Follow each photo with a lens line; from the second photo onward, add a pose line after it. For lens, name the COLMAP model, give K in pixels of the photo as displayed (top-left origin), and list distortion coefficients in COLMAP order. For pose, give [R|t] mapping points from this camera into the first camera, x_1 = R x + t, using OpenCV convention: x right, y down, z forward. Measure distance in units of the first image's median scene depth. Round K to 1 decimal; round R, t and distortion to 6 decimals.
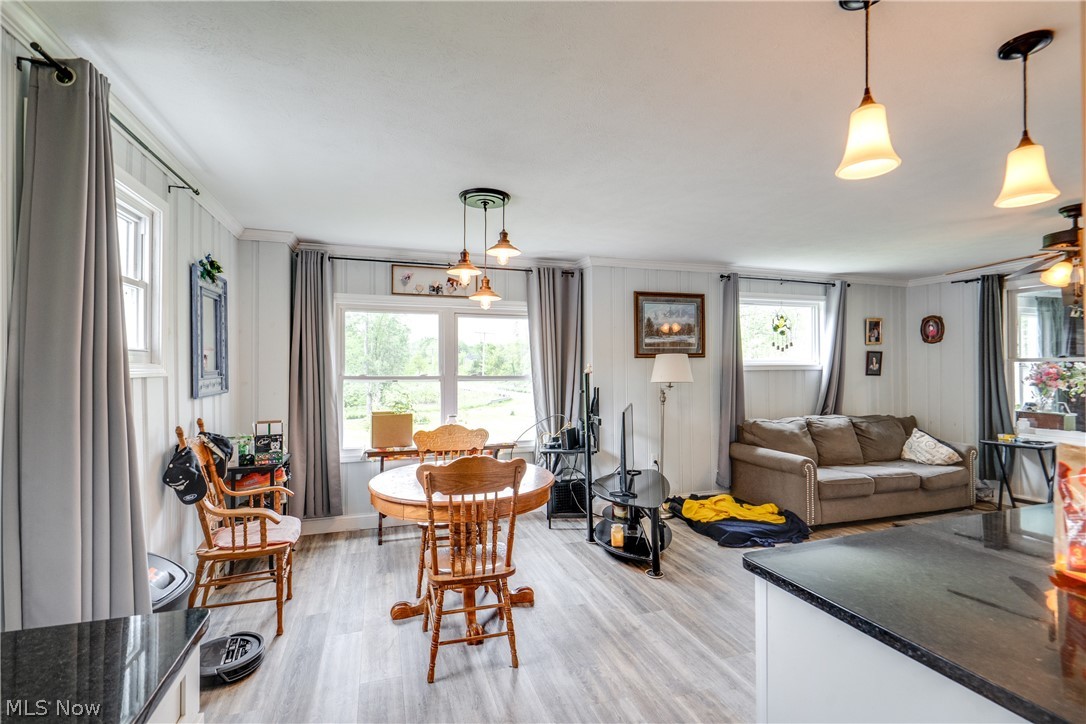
lens RADIAL K [[497.5, 0, 539.7], [0, 497.5, 362.6], [0, 0, 1]] dist [0.000890, 0.000767]
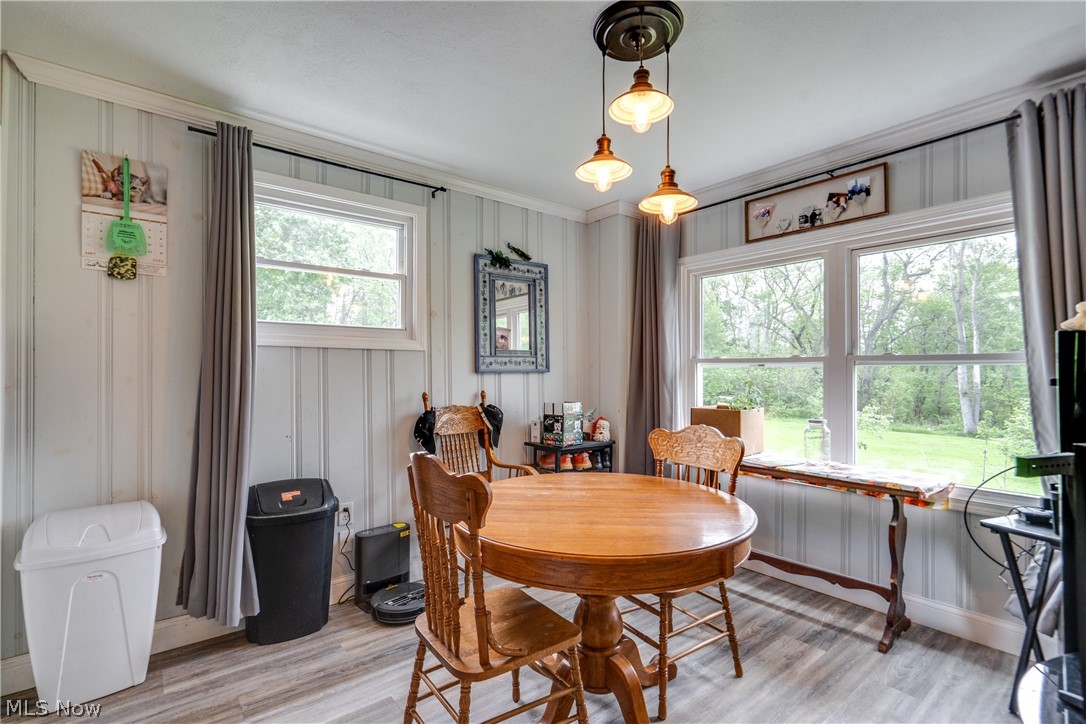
lens RADIAL K [[496.1, 0, 541.2], [0, 496.1, 370.6], [0, 0, 1]] dist [-0.004557, 0.000101]
pose [[0.347122, 0.000557, -0.937820, 0.277154], [0.005788, 0.999980, 0.002736, 0.043277], [0.937802, -0.006378, 0.347112, 0.496475]]
